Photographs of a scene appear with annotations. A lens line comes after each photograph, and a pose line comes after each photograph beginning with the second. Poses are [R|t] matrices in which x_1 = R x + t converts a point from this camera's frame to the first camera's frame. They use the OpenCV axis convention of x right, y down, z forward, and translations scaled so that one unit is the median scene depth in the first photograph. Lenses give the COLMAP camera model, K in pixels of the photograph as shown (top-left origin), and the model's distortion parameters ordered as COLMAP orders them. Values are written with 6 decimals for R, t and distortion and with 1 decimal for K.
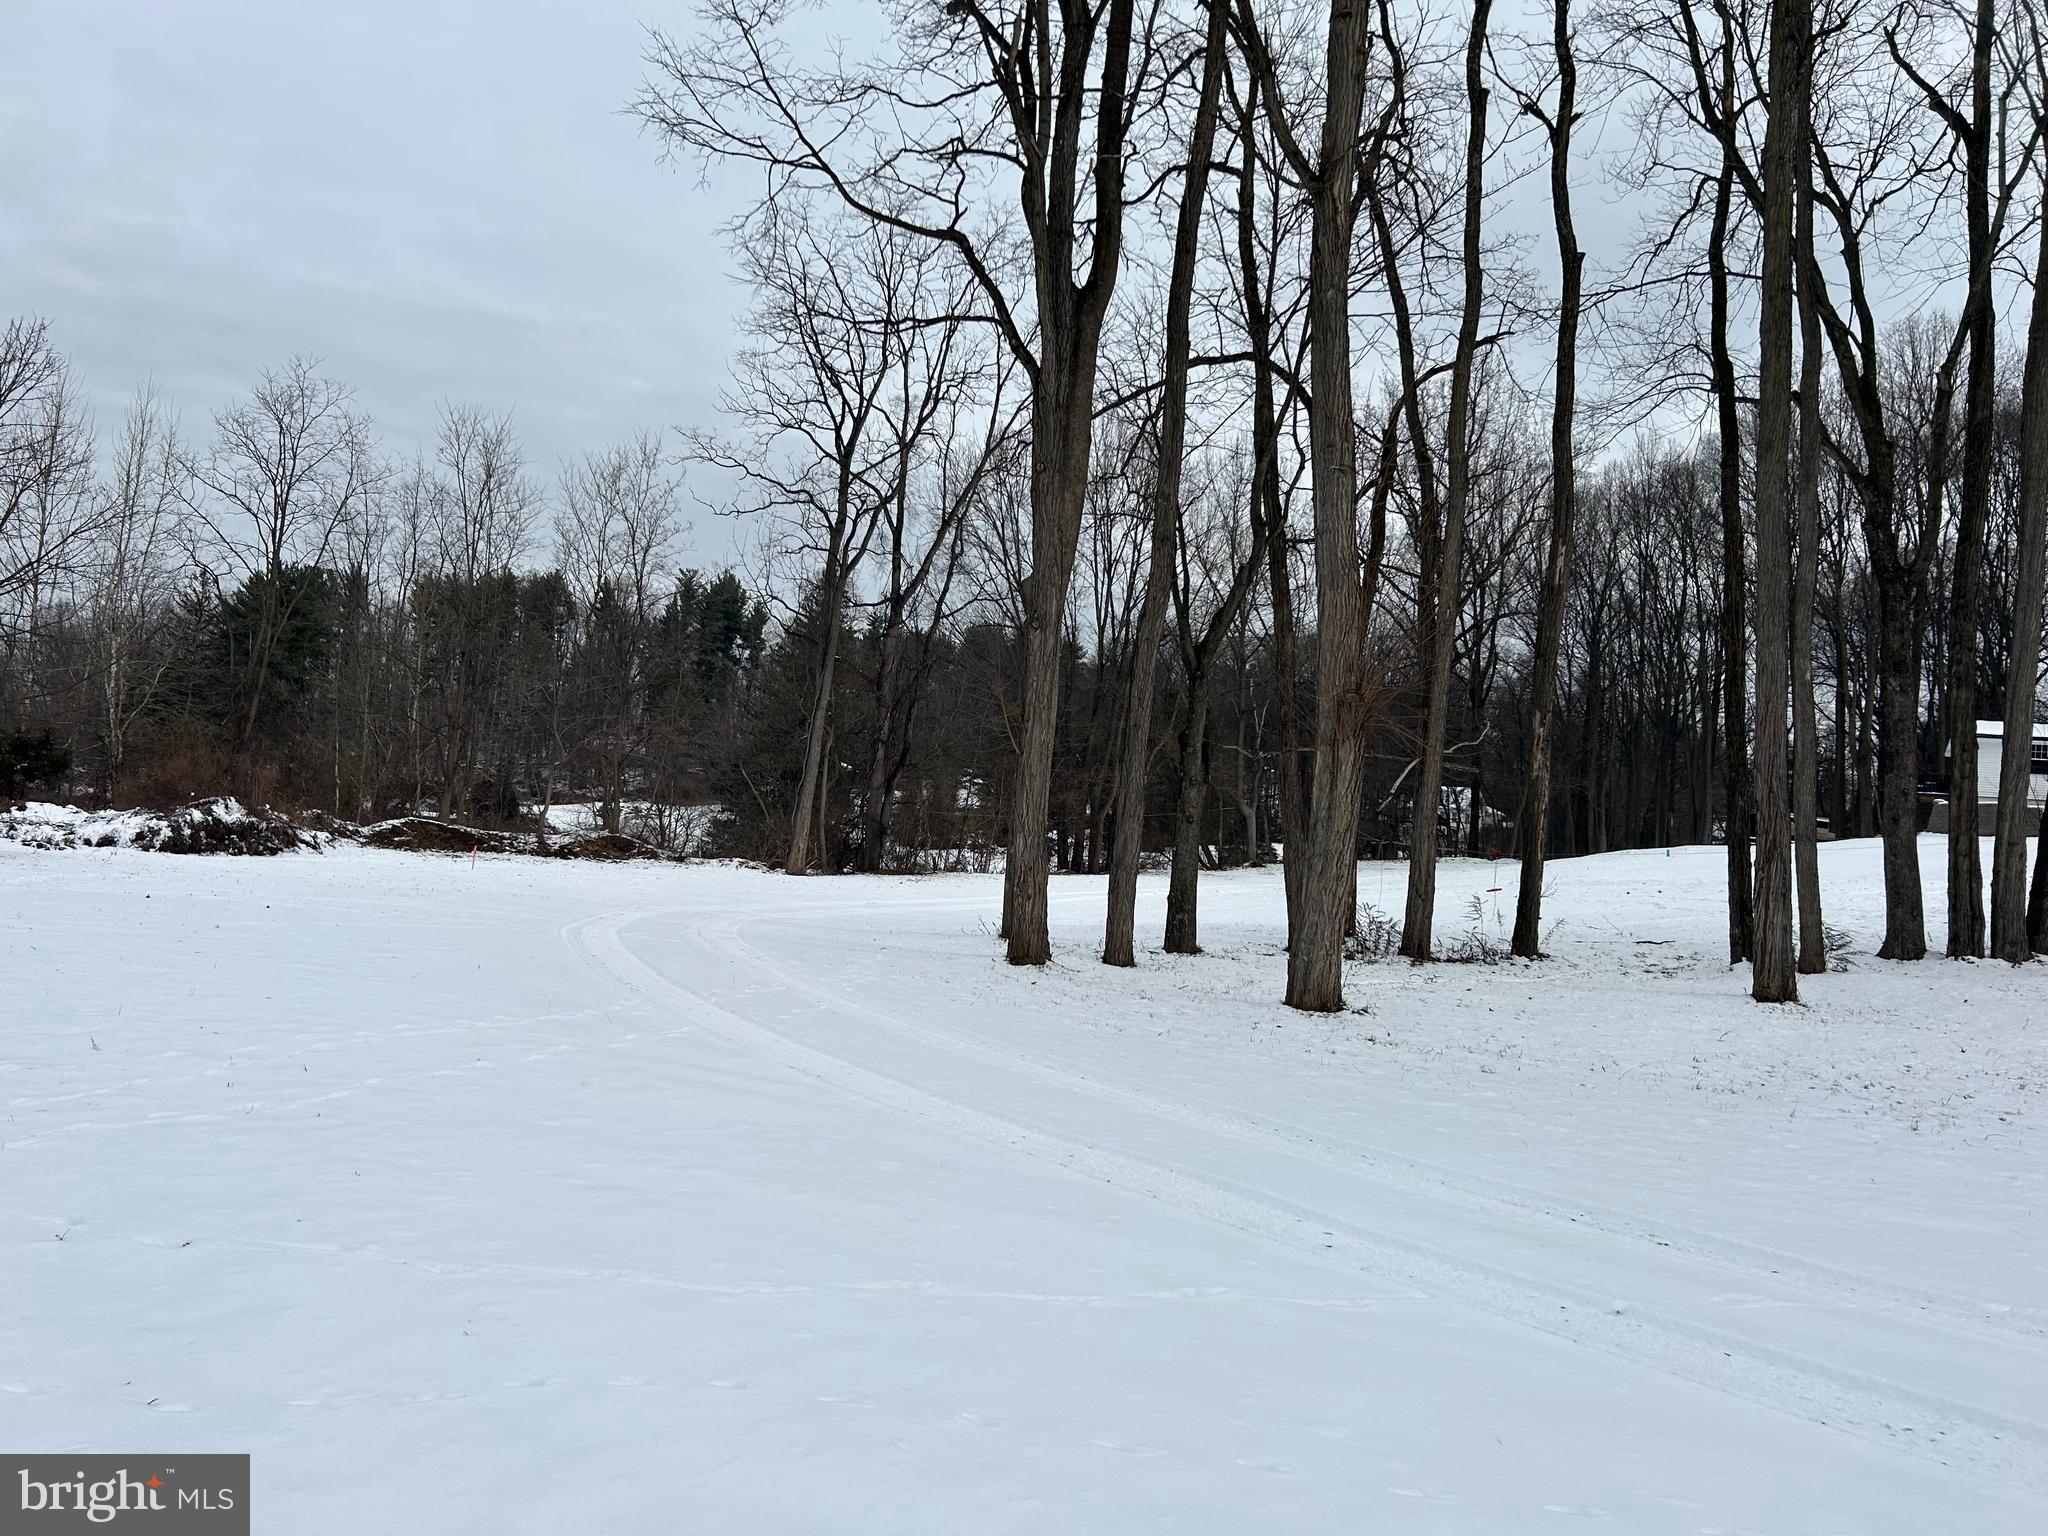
lens RADIAL K [[1536.4, 0, 1021.5], [0, 1536.4, 794.1], [0, 0, 1]] dist [0.048228, -0.054597]
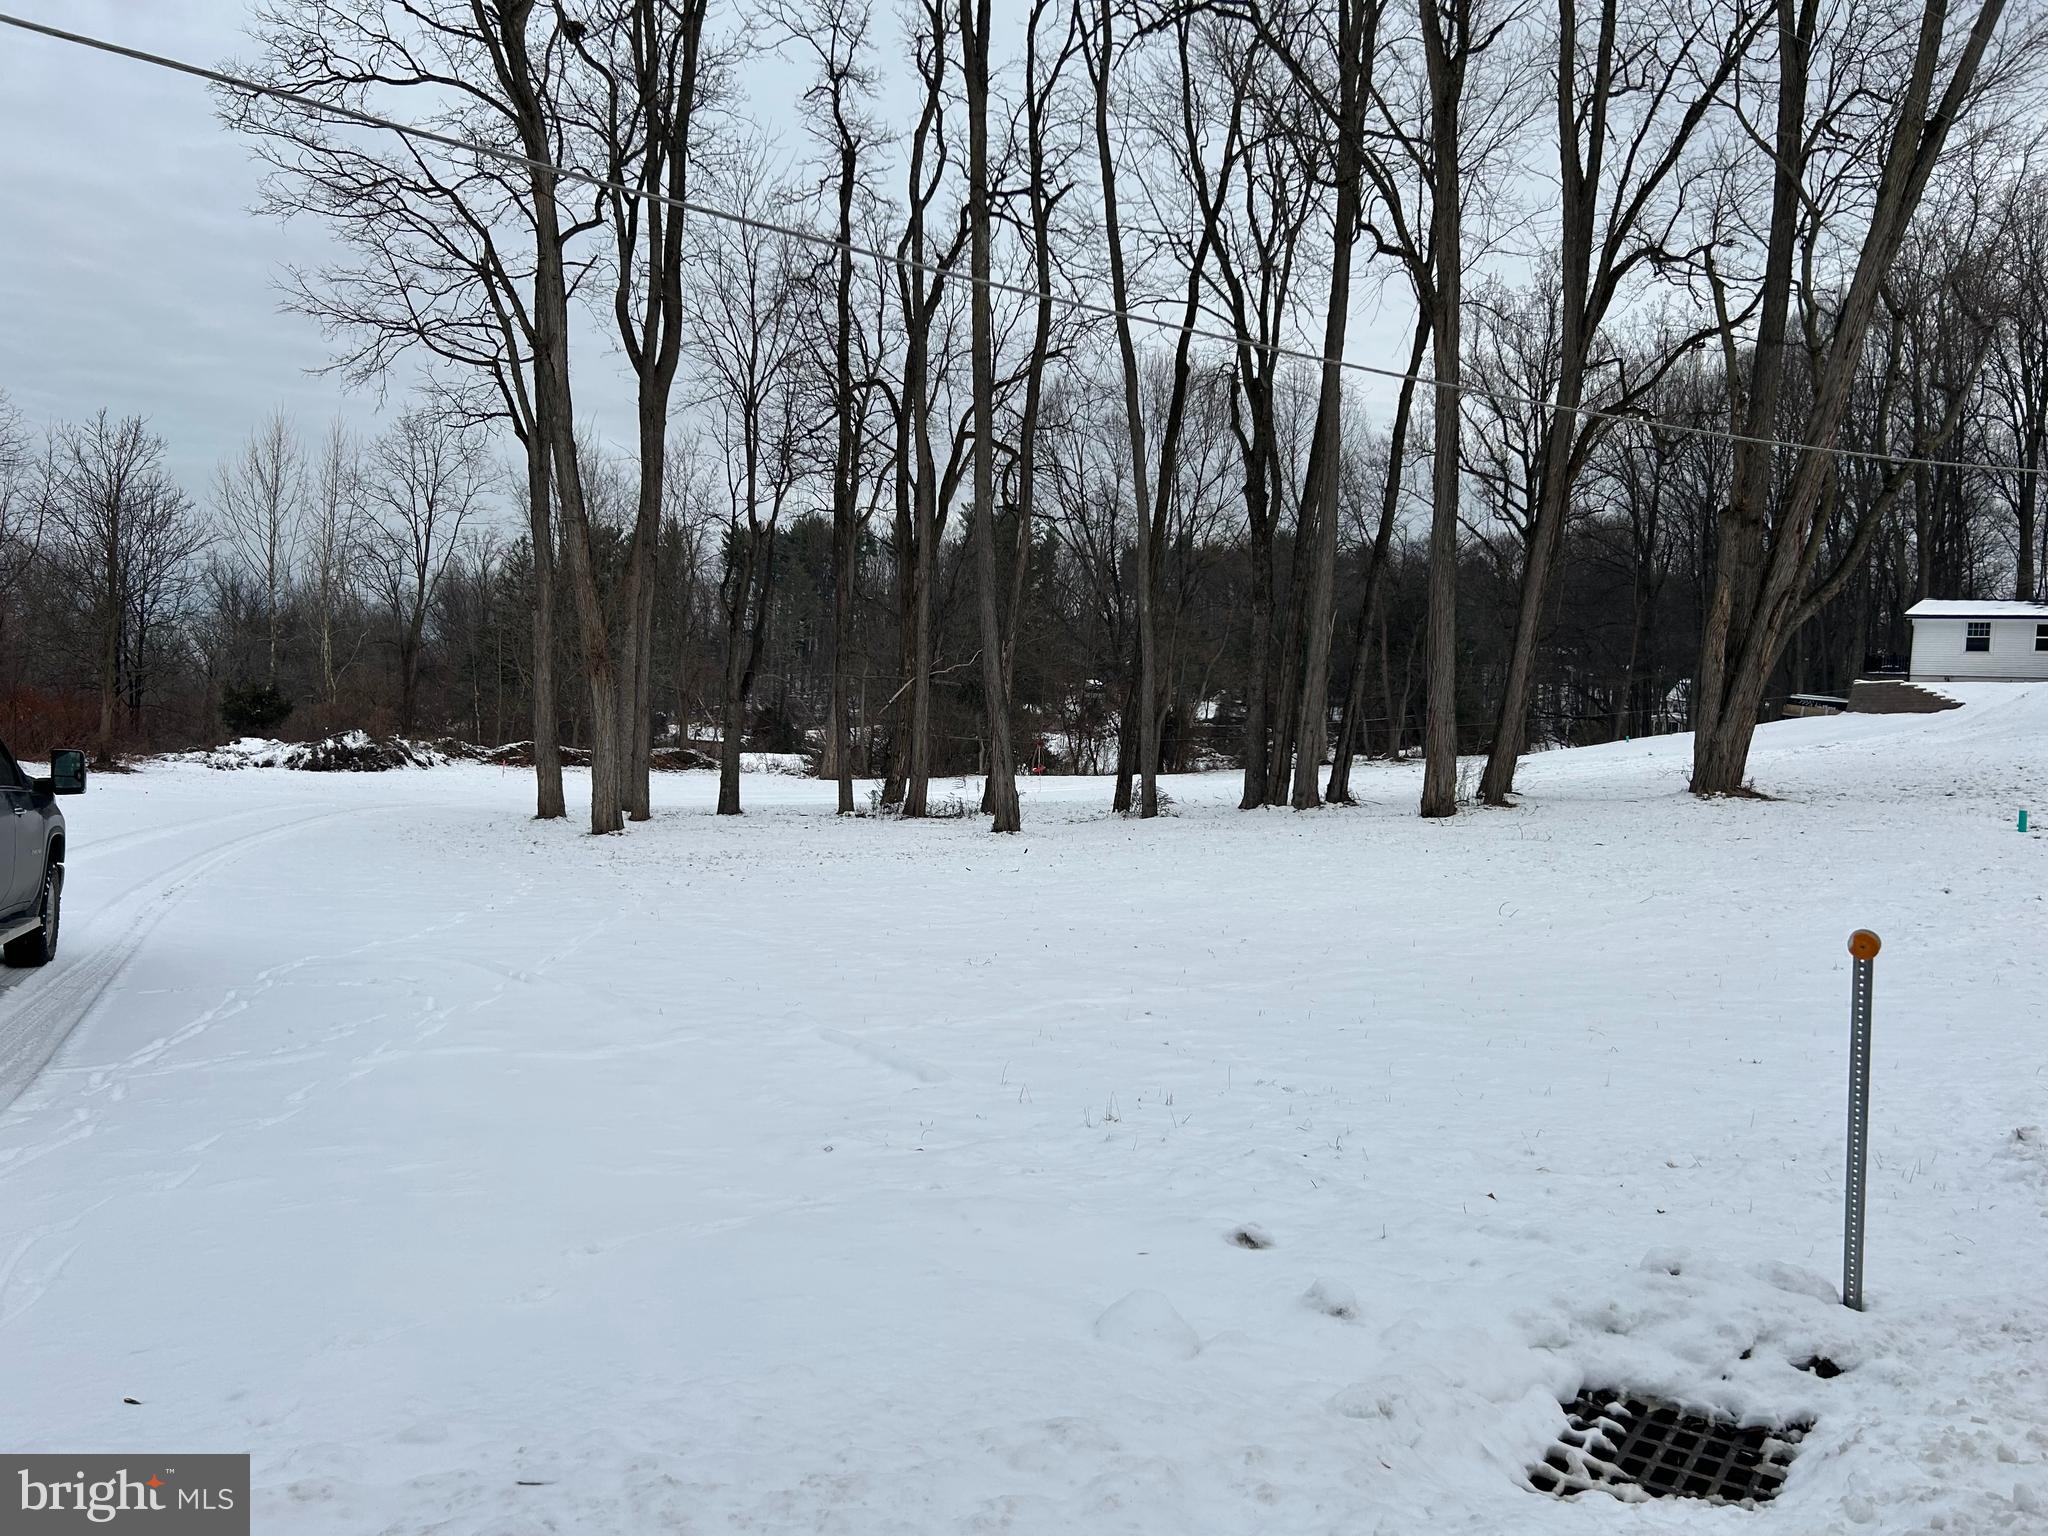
lens RADIAL K [[1536.4, 0, 1025.9], [0, 1536.4, 771.0], [0, 0, 1]] dist [0.048228, -0.054597]
pose [[0.972688, -0.025025, -0.230763, 0.304565], [0.034403, 0.998734, 0.036702, 0.006603], [0.229552, -0.043639, 0.972318, -0.162219]]
